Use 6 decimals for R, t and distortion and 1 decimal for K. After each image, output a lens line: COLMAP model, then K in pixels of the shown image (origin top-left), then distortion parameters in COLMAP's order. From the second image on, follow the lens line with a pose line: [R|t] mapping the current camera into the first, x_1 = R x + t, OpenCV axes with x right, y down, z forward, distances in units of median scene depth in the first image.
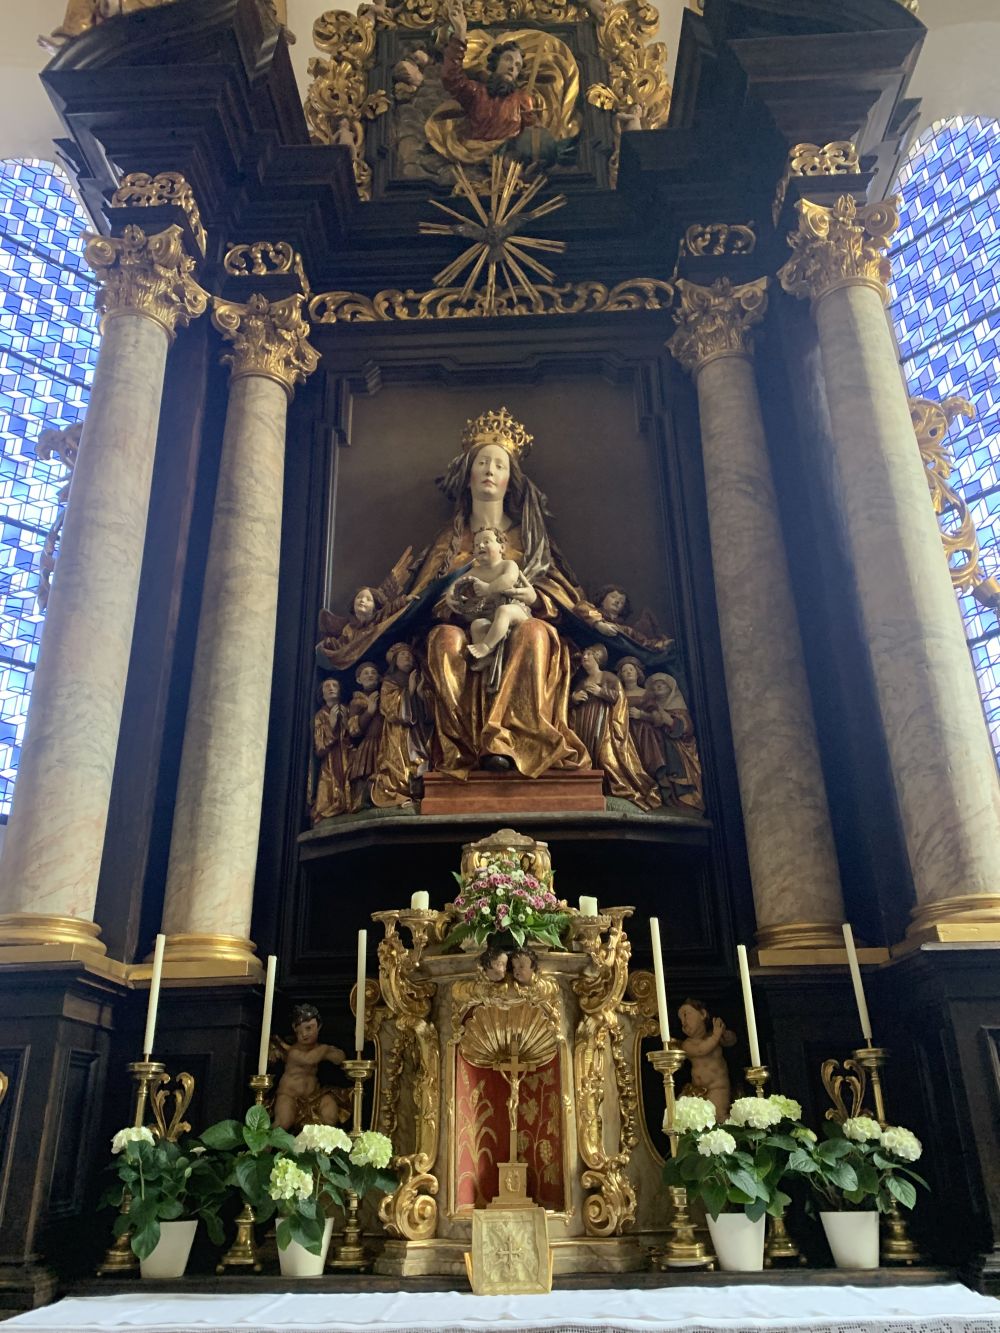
lens RADIAL K [[1036.5, 0, 500.0], [0, 1036.5, 666.5], [0, 0, 1]] dist [0.067610, -0.096602]
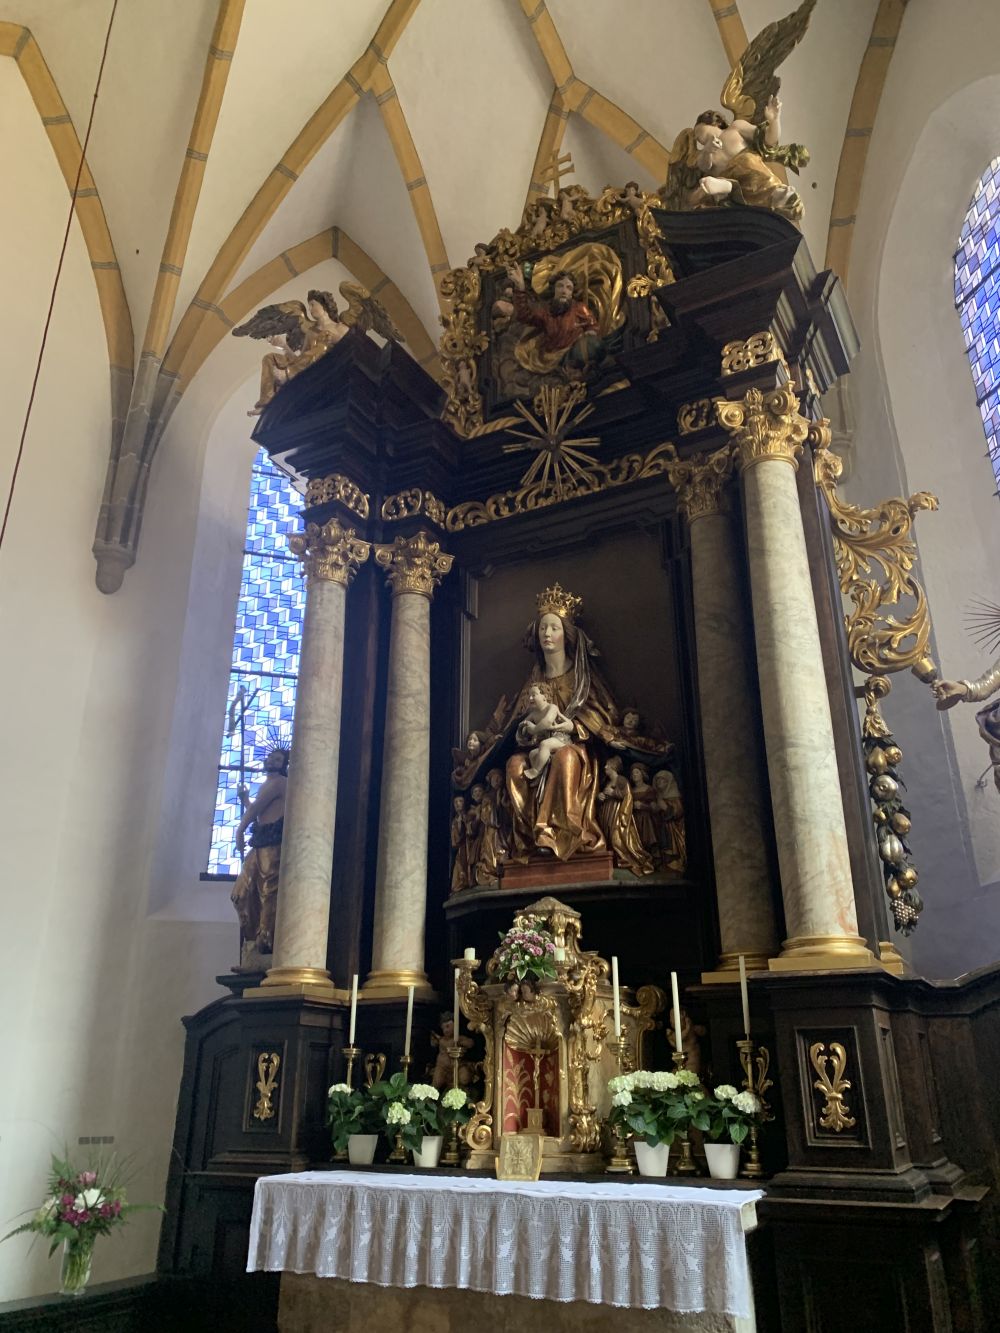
lens RADIAL K [[1071.5, 0, 500.0], [0, 1071.5, 666.5], [0, 0, 1]] dist [0.125555, -0.312018]
pose [[0.890695, -0.148673, -0.429602, 0.632016], [0.169655, 0.985445, 0.010711, -0.193861], [0.421757, -0.082424, 0.902955, -0.410329]]
